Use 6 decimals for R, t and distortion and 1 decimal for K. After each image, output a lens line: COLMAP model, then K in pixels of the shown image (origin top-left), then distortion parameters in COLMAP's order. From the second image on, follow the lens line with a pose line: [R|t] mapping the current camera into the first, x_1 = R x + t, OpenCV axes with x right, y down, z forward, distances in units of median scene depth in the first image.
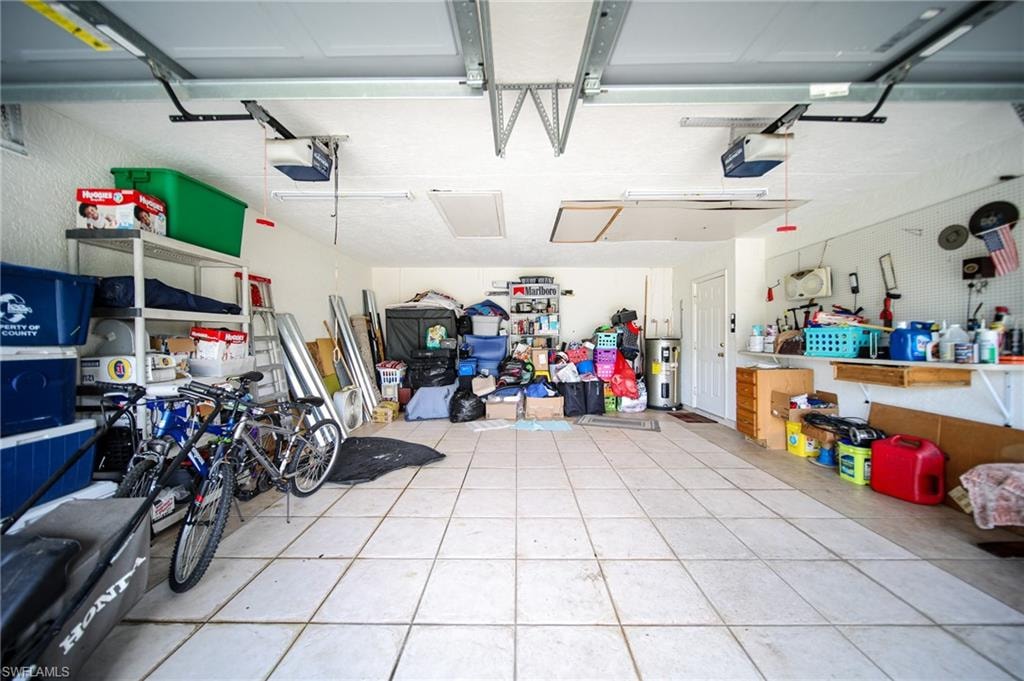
lens RADIAL K [[356.8, 0, 512.0], [0, 356.8, 340.5], [0, 0, 1]] dist [-0.002595, -0.000337]
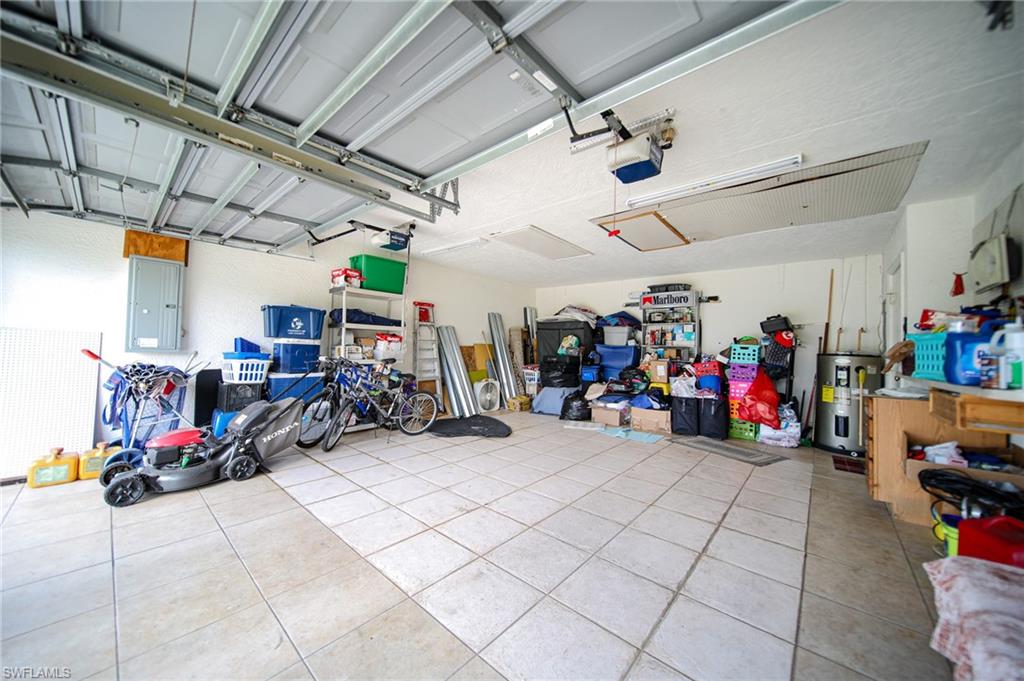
lens RADIAL K [[356.8, 0, 512.0], [0, 356.8, 340.5], [0, 0, 1]] dist [-0.002595, -0.000337]
pose [[0.760919, 0.011174, -0.648751, 0.433124], [-0.037119, 0.998964, -0.026331, 0.012350], [0.647784, 0.044116, 0.760545, 0.014406]]
